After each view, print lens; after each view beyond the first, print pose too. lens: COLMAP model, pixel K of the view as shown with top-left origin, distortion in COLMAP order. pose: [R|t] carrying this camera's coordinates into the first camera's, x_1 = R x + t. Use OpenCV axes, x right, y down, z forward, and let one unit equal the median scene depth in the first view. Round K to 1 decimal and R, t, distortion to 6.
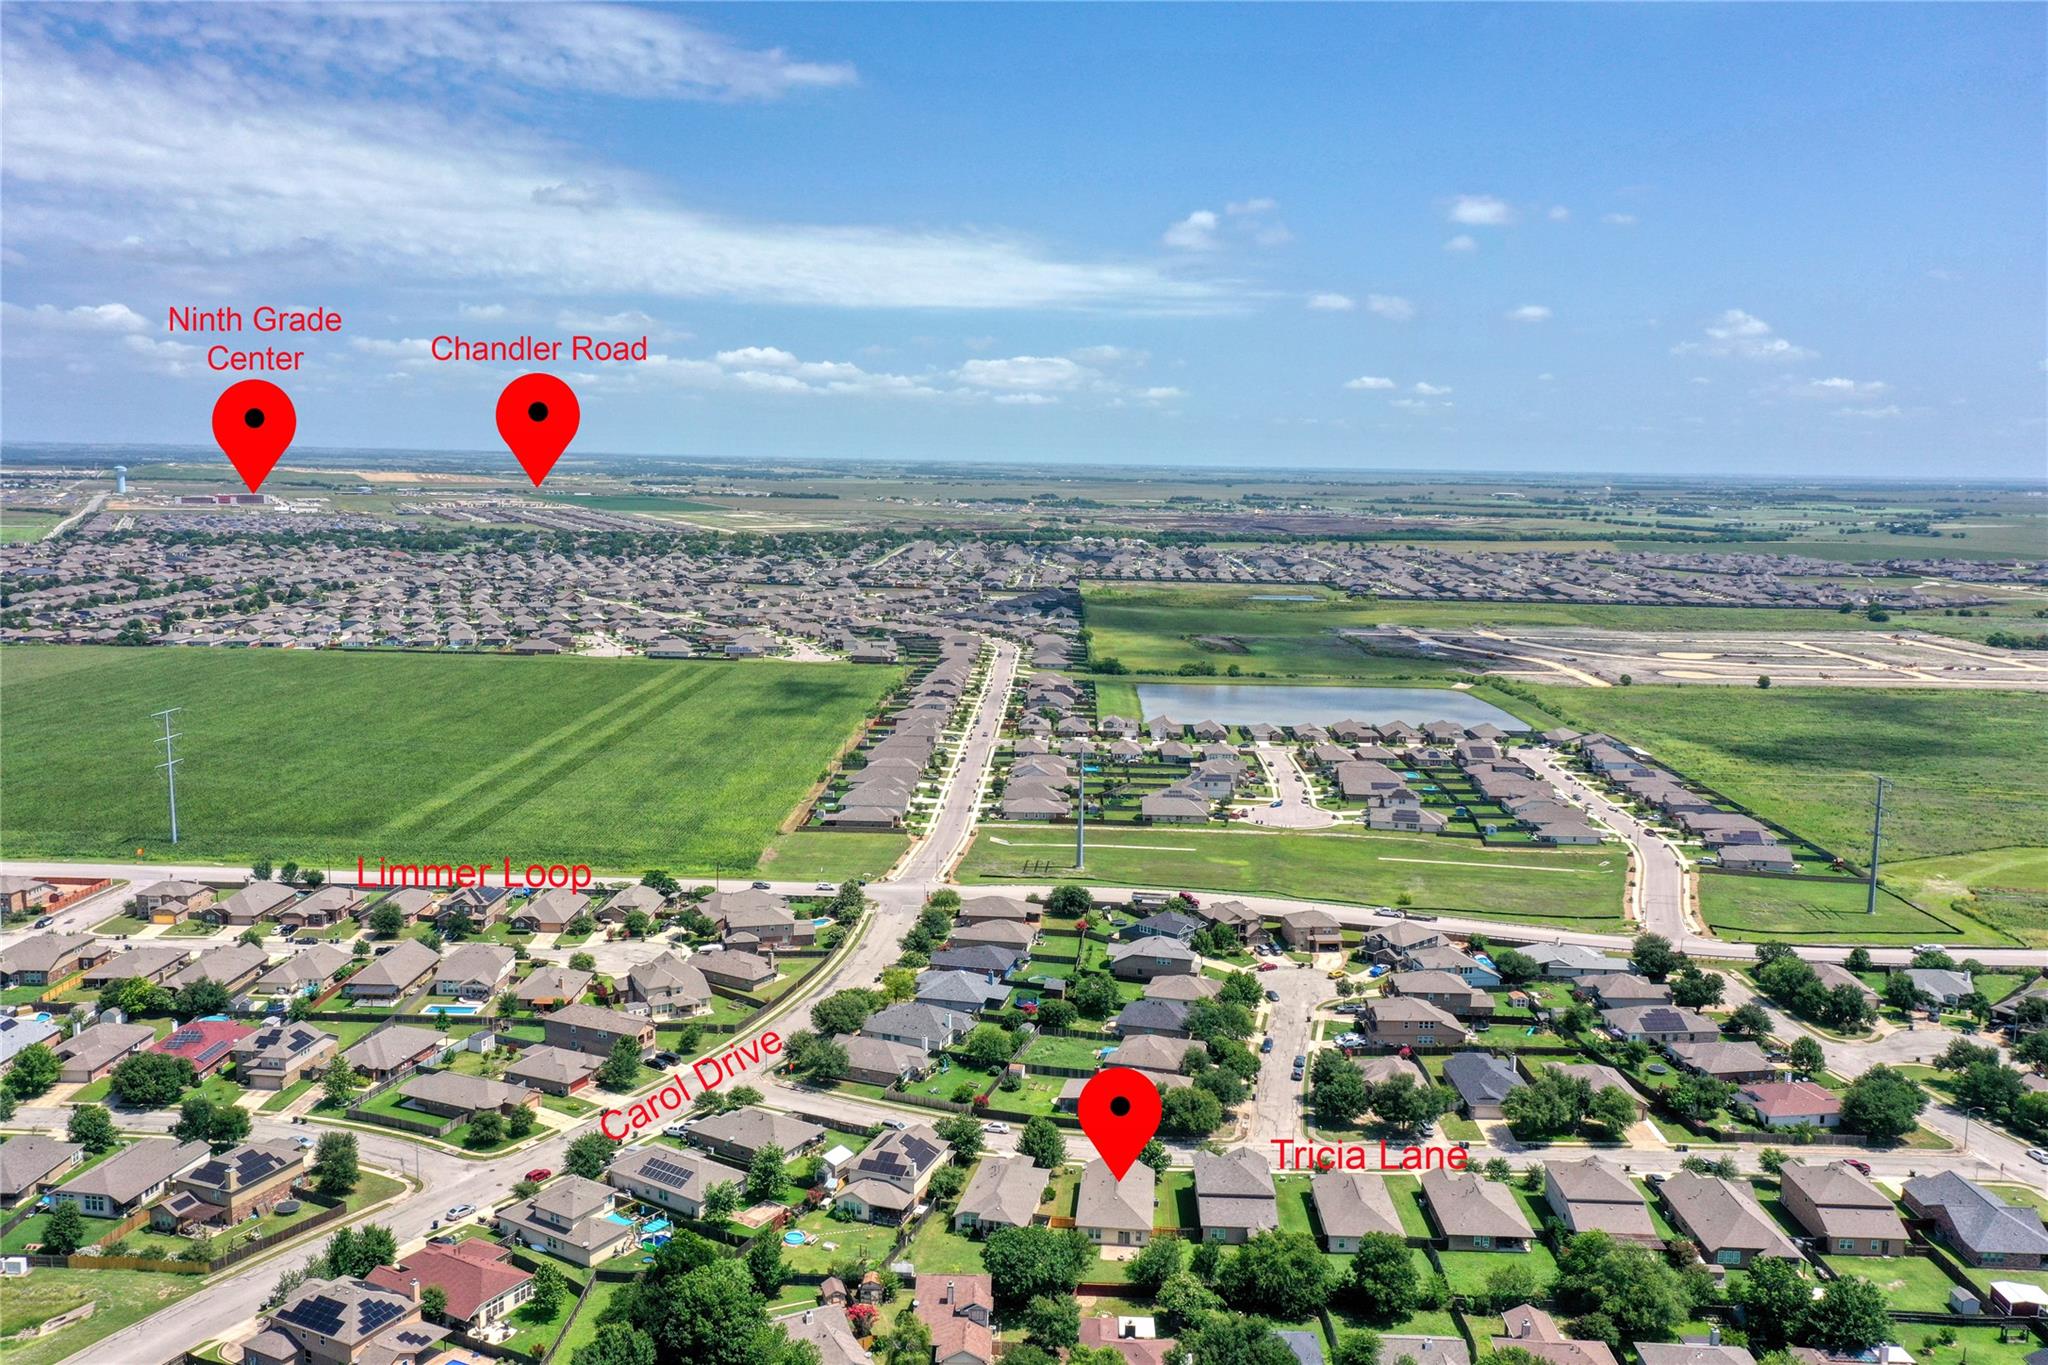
lens RADIAL K [[1646.4, 0, 1029.8], [0, 1646.4, 680.6], [0, 0, 1]] dist [0.004244, -0.004301]
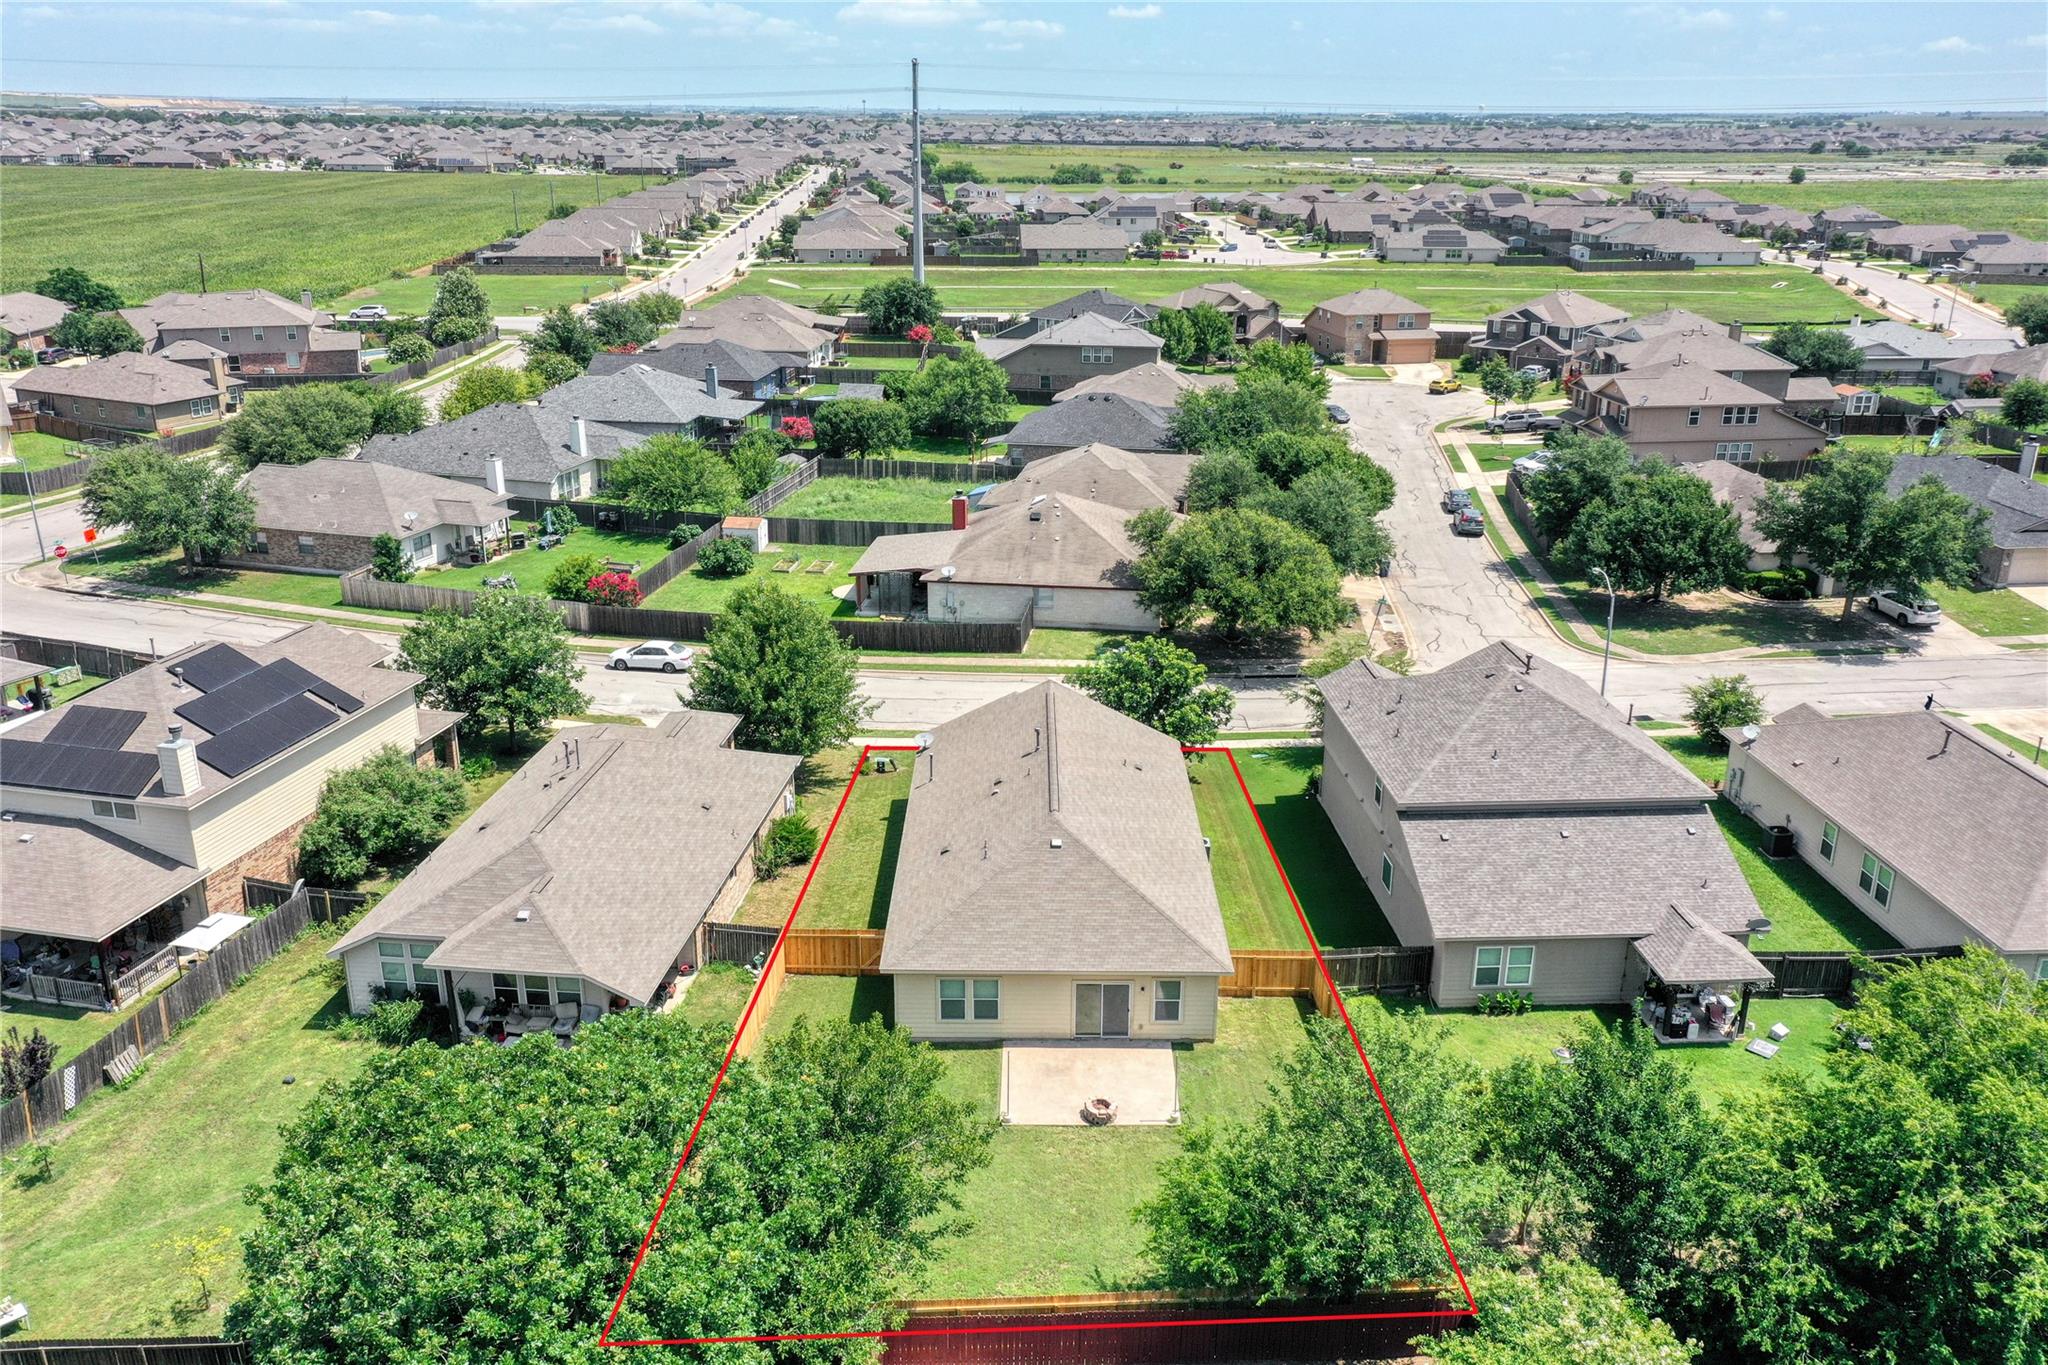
lens RADIAL K [[1646.4, 0, 1020.3], [0, 1646.4, 684.8], [0, 0, 1]] dist [0.004244, -0.004301]
pose [[0.996238, -0.043681, 0.074840, 0.027285], [0.027719, 0.978917, 0.202368, 0.216299], [-0.082102, -0.199532, 0.976446, 0.686357]]
